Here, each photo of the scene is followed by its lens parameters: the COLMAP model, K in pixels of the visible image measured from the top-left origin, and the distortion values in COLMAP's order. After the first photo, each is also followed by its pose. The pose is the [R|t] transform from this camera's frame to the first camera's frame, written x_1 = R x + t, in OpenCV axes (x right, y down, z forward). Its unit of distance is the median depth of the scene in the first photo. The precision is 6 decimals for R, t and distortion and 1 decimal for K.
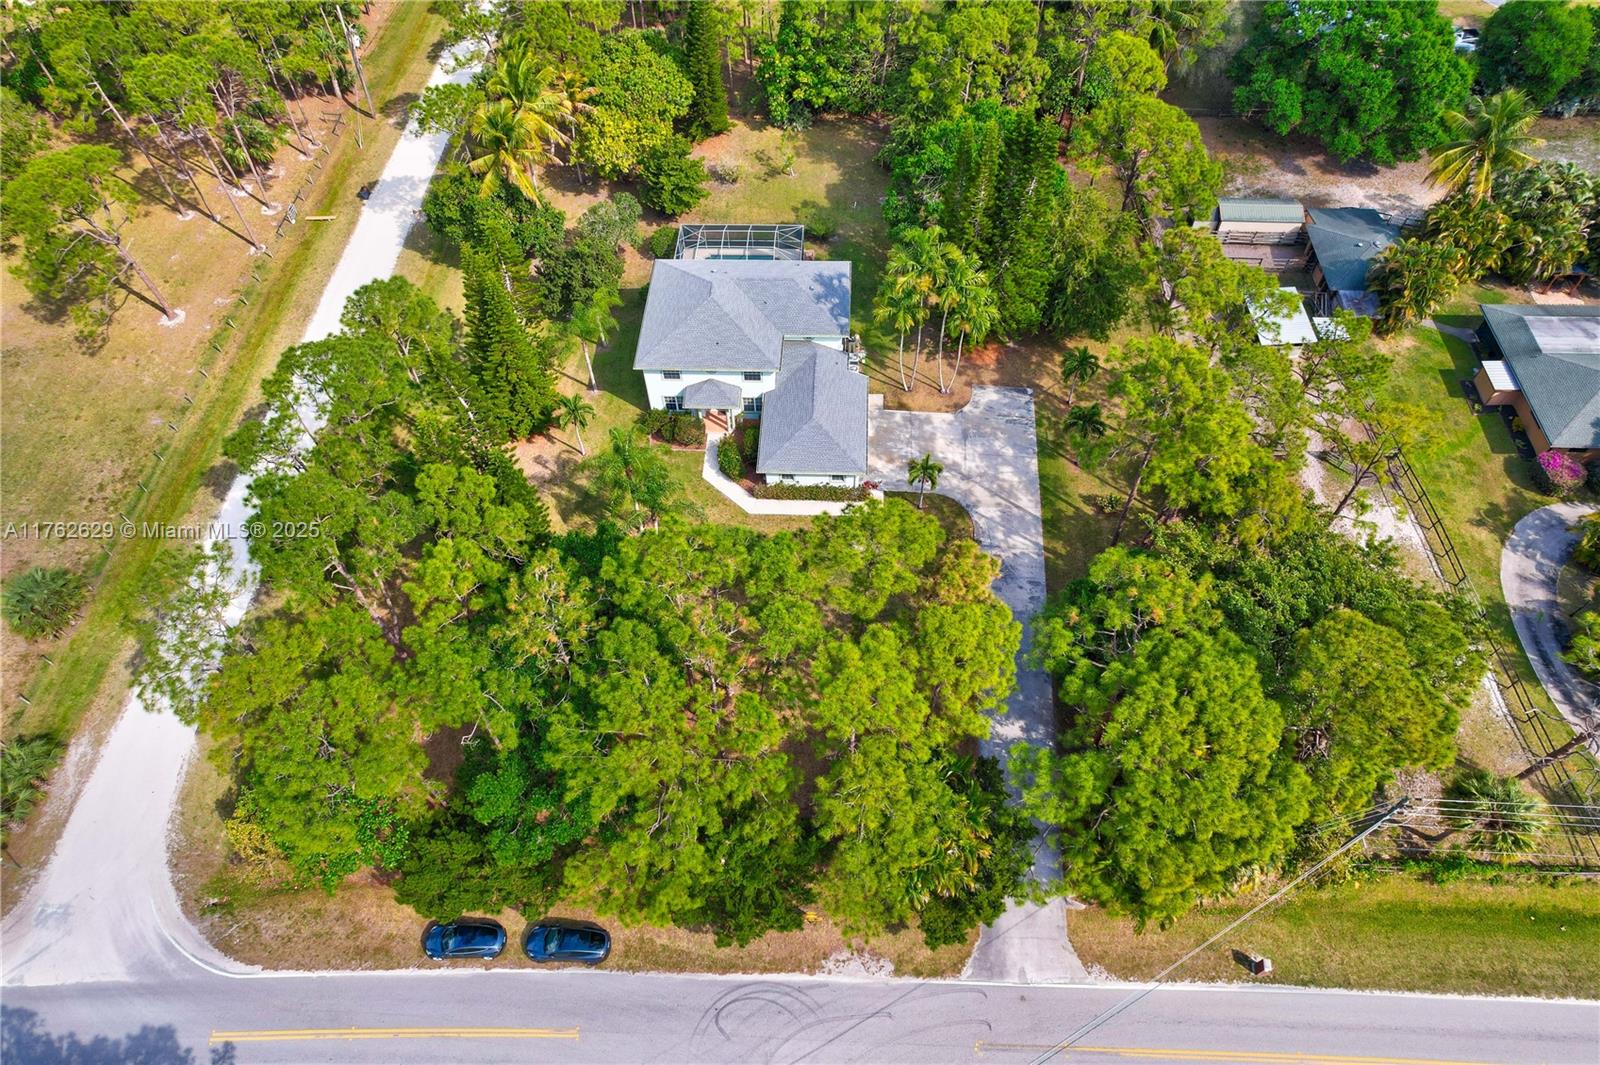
lens RADIAL K [[1015.3, 0, 797.3], [0, 1015.3, 542.4], [0, 0, 1]] dist [-0.070121, 0.062827]
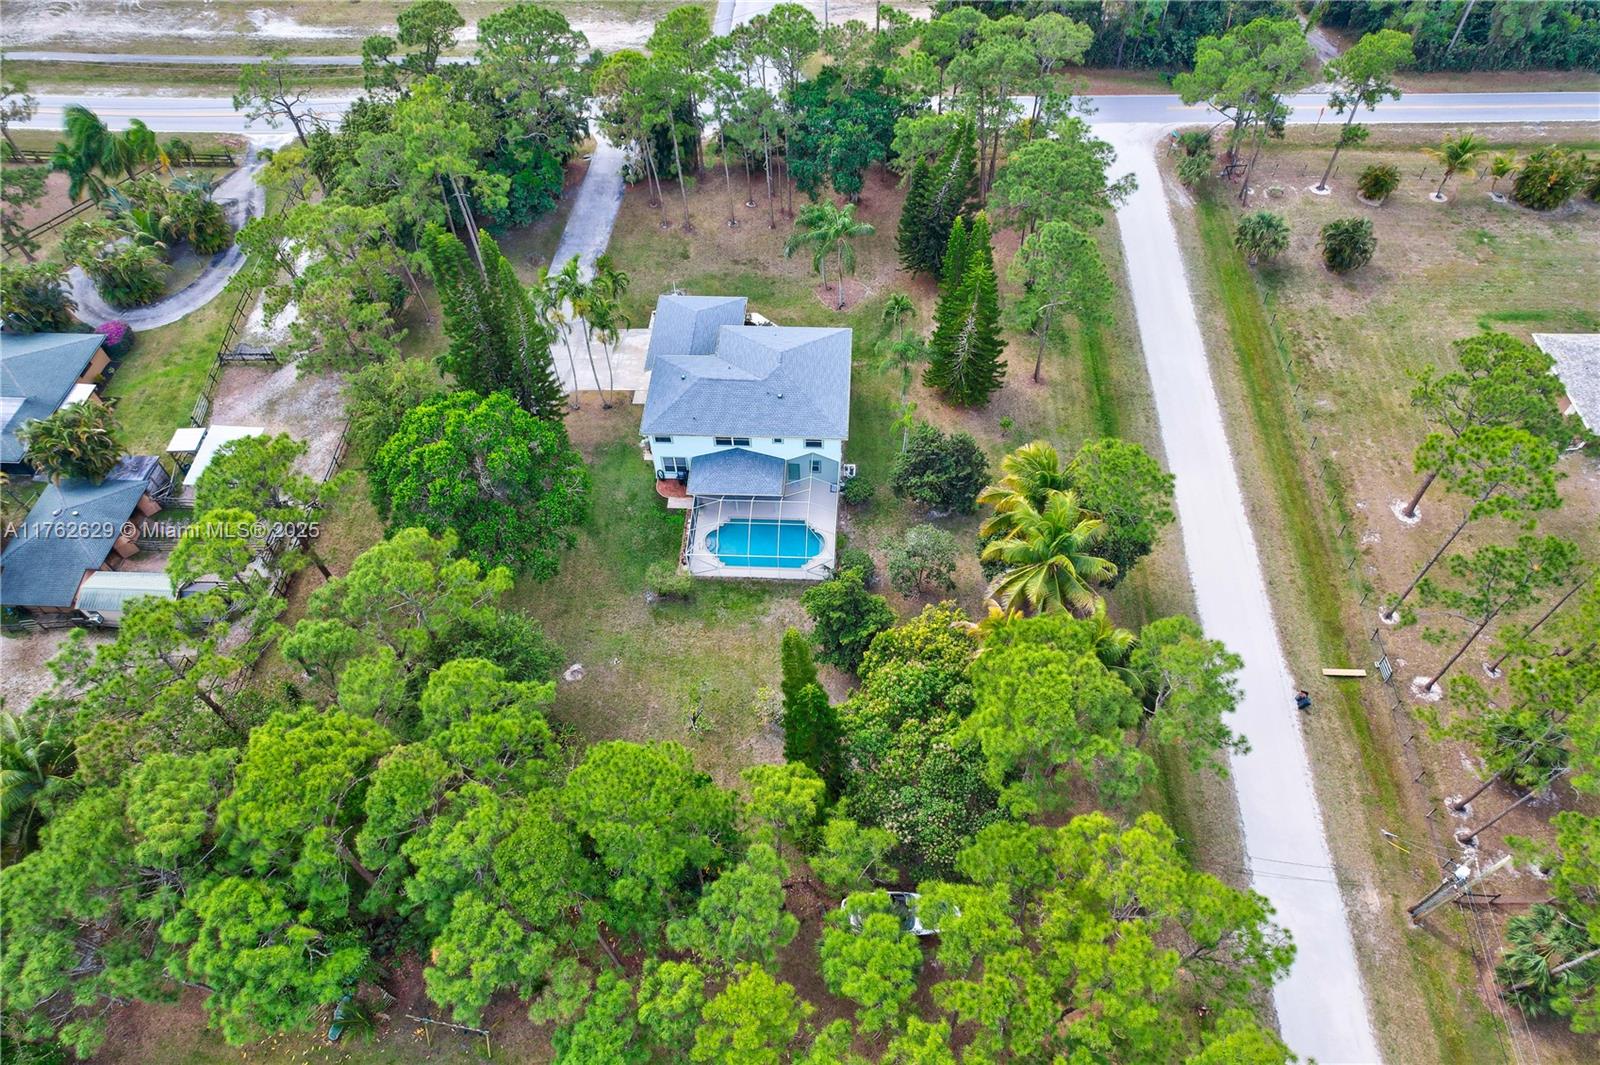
lens RADIAL K [[1027.7, 0, 802.5], [0, 1027.7, 540.7], [0, 0, 1]] dist [-0.075647, 0.069289]
pose [[-0.999282, 0.014506, 0.035006, -0.136474], [0.028886, -0.306279, 0.951503, -1.260560], [0.024524, 0.951831, 0.305640, 0.840224]]
